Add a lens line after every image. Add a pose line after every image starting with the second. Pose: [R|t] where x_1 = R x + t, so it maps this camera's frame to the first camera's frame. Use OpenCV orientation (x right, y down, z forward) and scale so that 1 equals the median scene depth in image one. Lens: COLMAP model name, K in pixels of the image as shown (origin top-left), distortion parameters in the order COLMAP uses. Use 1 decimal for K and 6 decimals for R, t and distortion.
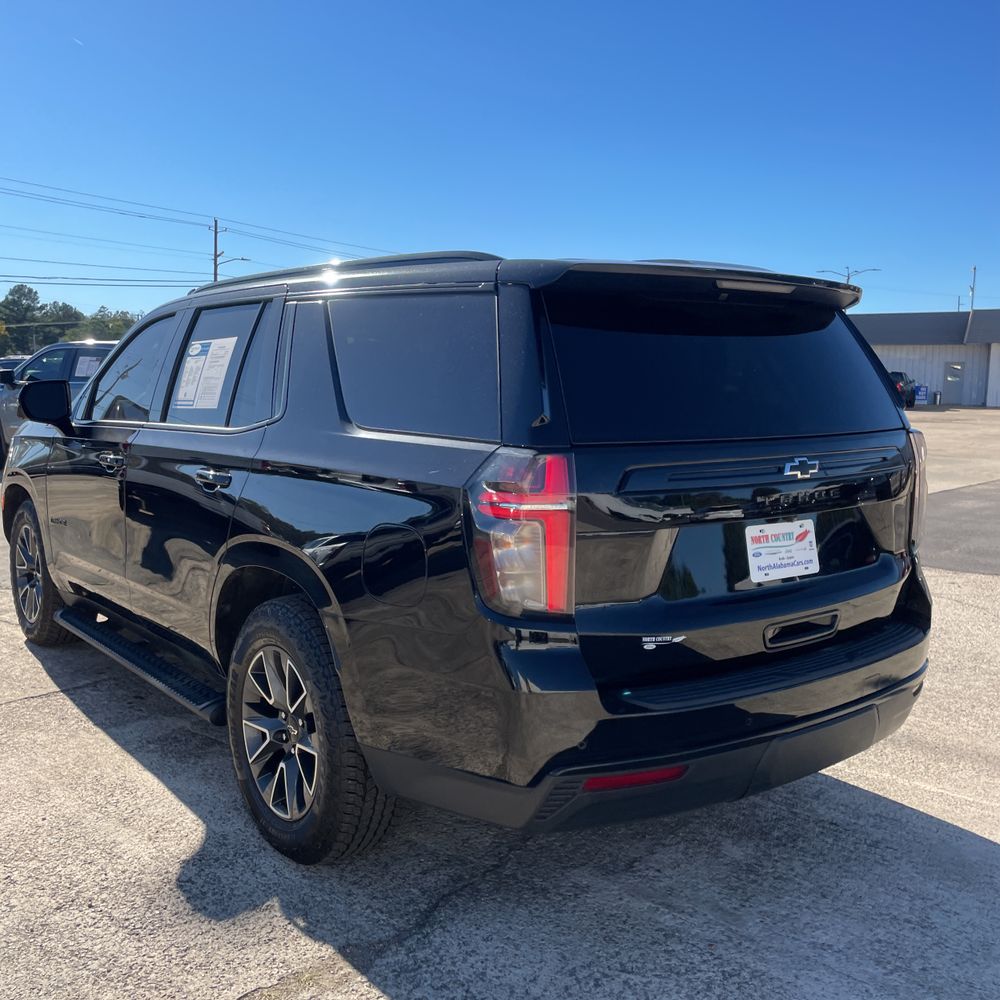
lens RADIAL K [[1018.6, 0, 520.2], [0, 1018.6, 487.7], [0, 0, 1]] dist [0.119806, -0.108080]
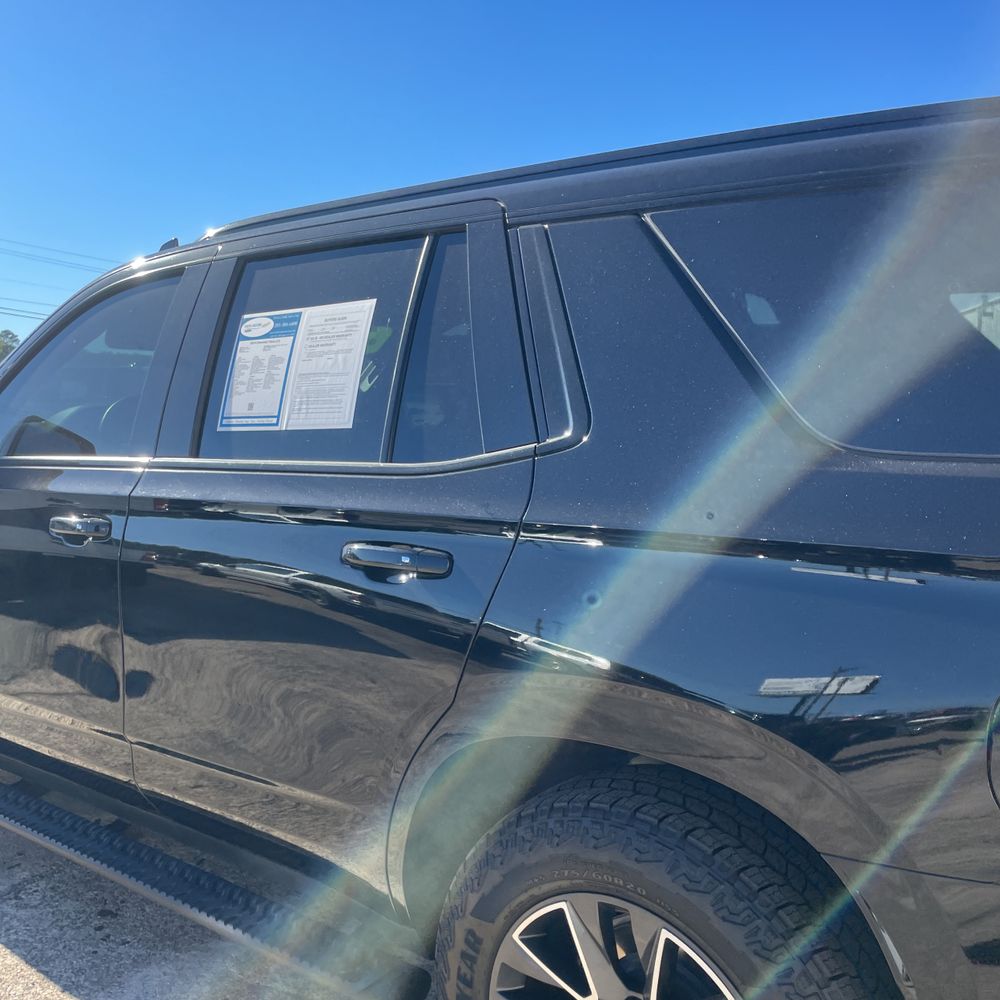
lens RADIAL K [[998.0, 0, 498.7], [0, 998.0, 493.5], [0, 0, 1]] dist [0.090945, -0.111904]
pose [[0.970954, -0.041824, 0.235580, -0.389878], [0.044337, 0.999002, -0.005376, -0.040247], [-0.235120, 0.015665, 0.971840, 0.520877]]
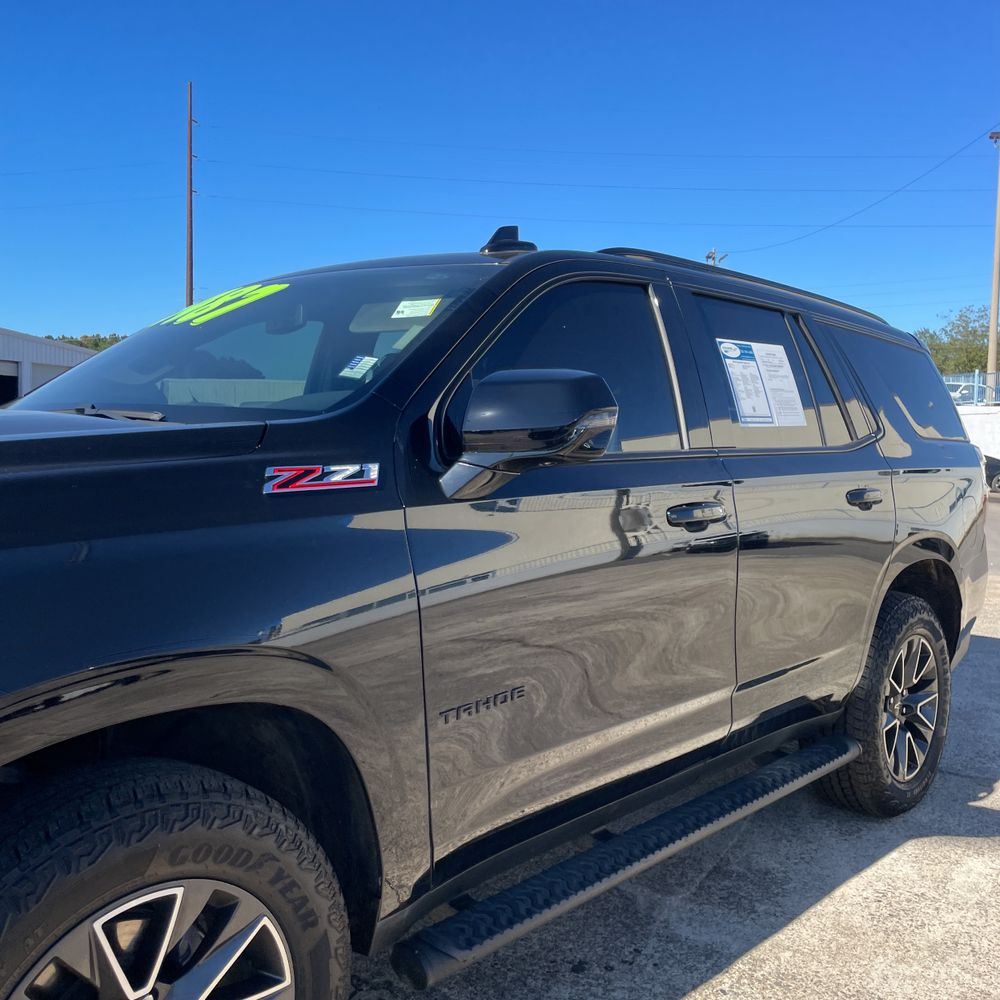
lens RADIAL K [[998.0, 0, 498.7], [0, 998.0, 493.5], [0, 0, 1]] dist [0.090945, -0.111904]
pose [[-0.159854, -0.053772, 0.985675, -1.239430], [0.090922, 0.993469, 0.068942, -0.116365], [-0.982944, 0.100641, -0.153921, 1.571465]]
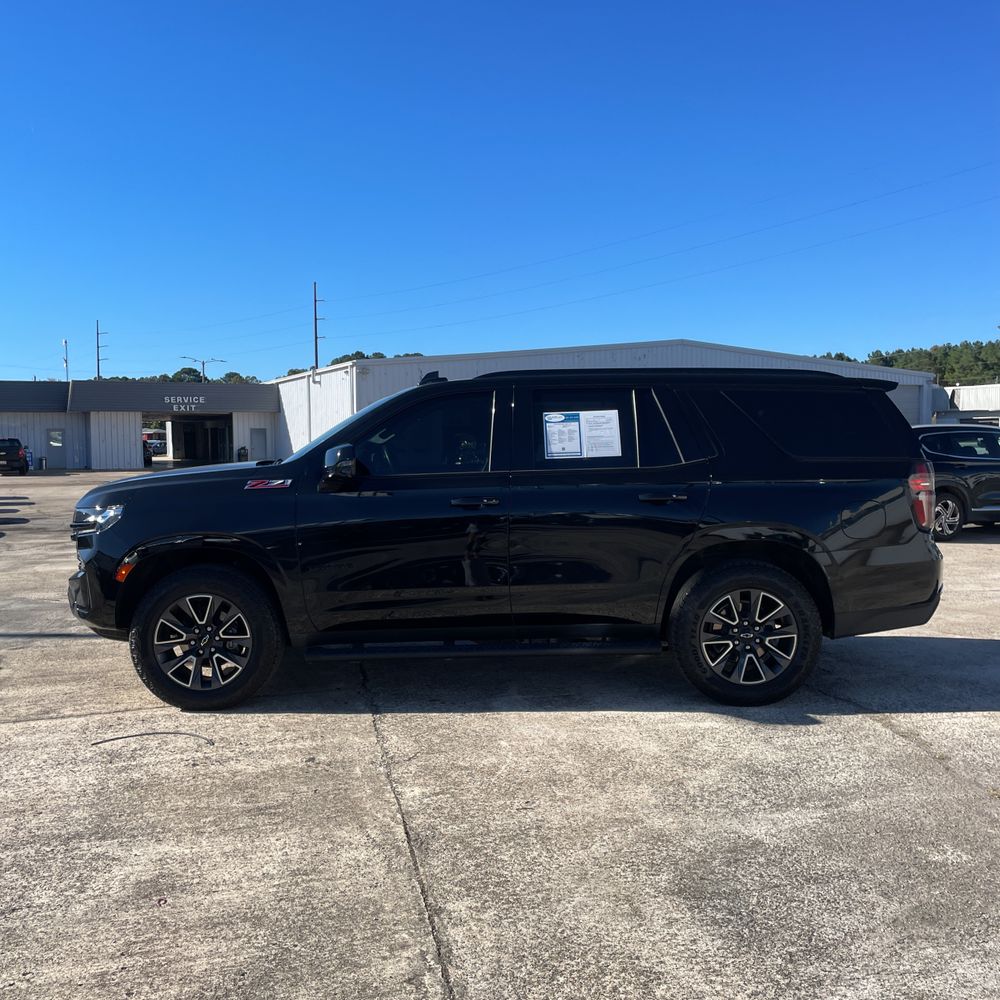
lens RADIAL K [[998.0, 0, 498.7], [0, 998.0, 493.5], [0, 0, 1]] dist [0.090945, -0.111904]
pose [[0.607859, -0.051549, 0.792370, -1.786055], [0.096620, 0.995277, -0.009372, -0.029226], [-0.788145, 0.082256, 0.609969, 0.273498]]
